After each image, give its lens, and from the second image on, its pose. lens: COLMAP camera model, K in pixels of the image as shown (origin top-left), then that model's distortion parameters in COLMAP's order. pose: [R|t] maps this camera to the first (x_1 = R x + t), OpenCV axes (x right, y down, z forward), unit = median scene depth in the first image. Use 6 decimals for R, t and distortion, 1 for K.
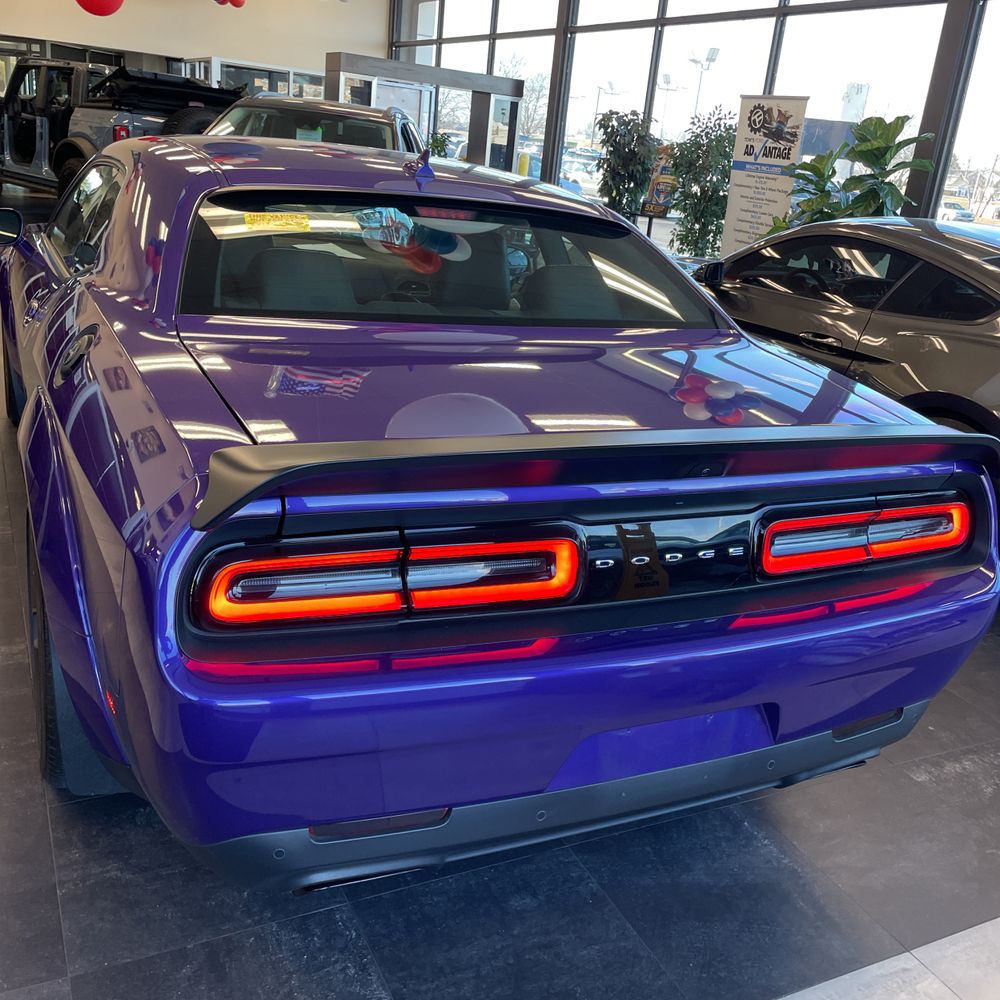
lens RADIAL K [[1011.1, 0, 505.2], [0, 1011.1, 508.3], [0, 0, 1]] dist [0.026093, 0.000000]
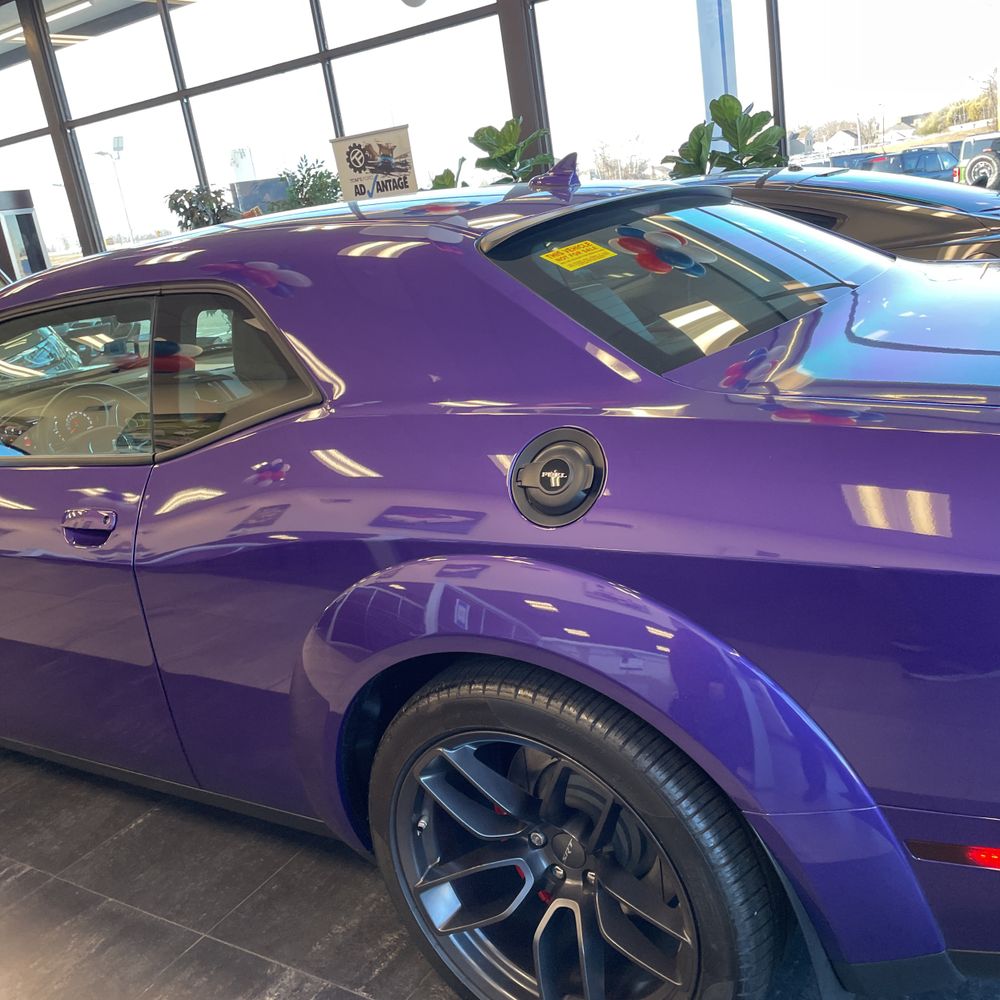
lens RADIAL K [[1011.1, 0, 510.9], [0, 1011.1, 498.3], [0, 0, 1]] dist [0.026093, 0.000000]
pose [[0.826774, -0.357930, 0.433971, -0.176723], [0.387588, 0.921578, 0.021690, -0.039389], [-0.407701, 0.150269, 0.900666, 0.093476]]
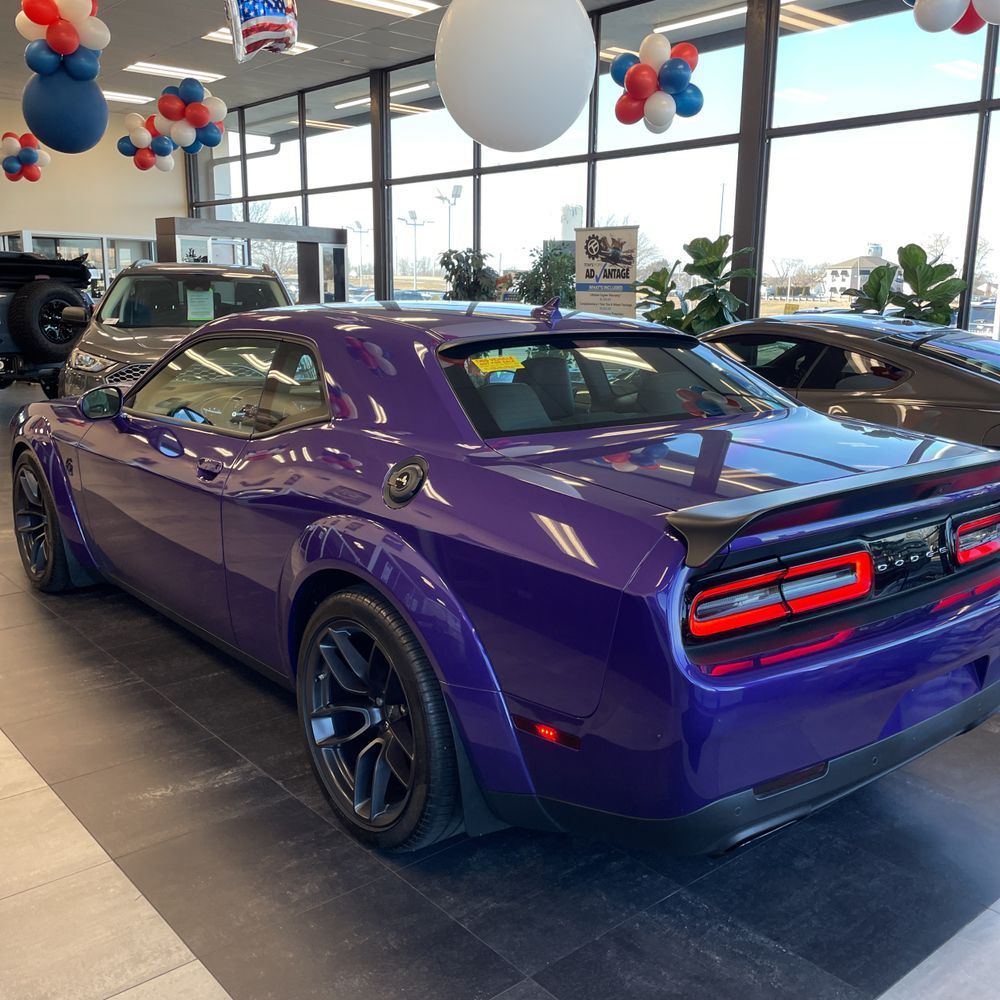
lens RADIAL K [[1011.1, 0, 502.7], [0, 1011.1, 496.5], [0, 0, 1]] dist [0.026093, 0.000000]
pose [[0.967754, -0.134039, 0.213272, -0.132825], [0.160560, 0.980622, -0.112255, 0.005990], [-0.194093, 0.142878, 0.970522, -0.052236]]
